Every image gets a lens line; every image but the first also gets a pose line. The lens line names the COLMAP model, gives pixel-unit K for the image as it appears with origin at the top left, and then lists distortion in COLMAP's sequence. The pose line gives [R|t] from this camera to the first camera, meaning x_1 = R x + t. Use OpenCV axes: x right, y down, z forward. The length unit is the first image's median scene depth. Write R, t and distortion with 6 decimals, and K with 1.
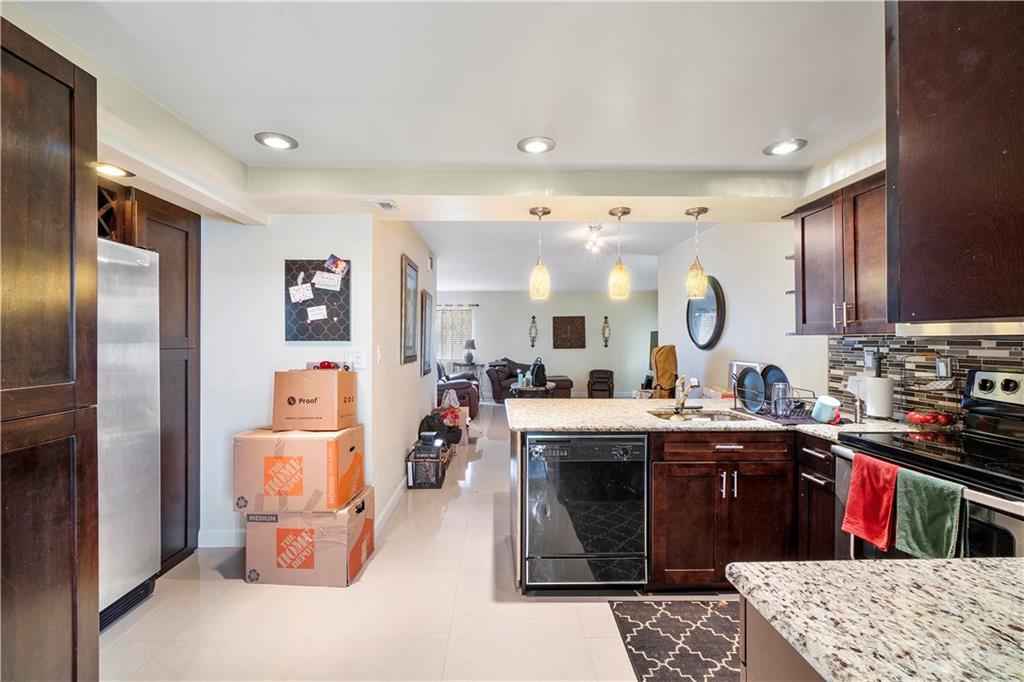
lens RADIAL K [[447.0, 0, 507.4], [0, 447.0, 341.2], [0, 0, 1]] dist [-0.003714, 0.000130]
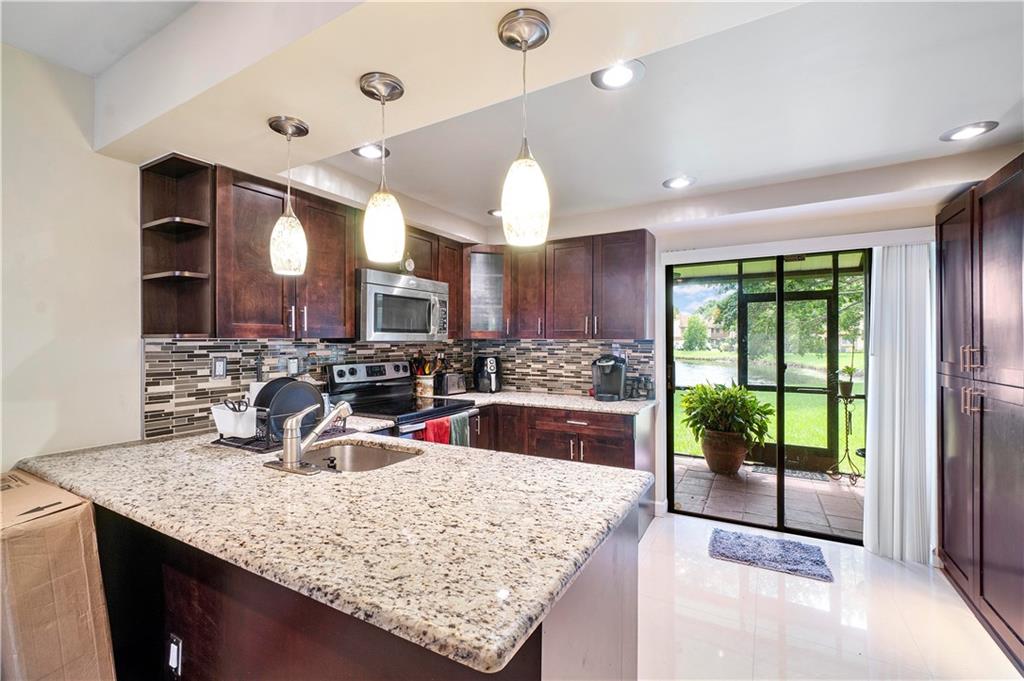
lens RADIAL K [[447.0, 0, 504.7], [0, 447.0, 340.5], [0, 0, 1]] dist [-0.003714, 0.000130]
pose [[-0.847842, 0.011615, 0.530122, -0.079191], [0.011866, 0.999925, -0.002932, -0.000941], [-0.530117, 0.003804, -0.847916, 0.789932]]
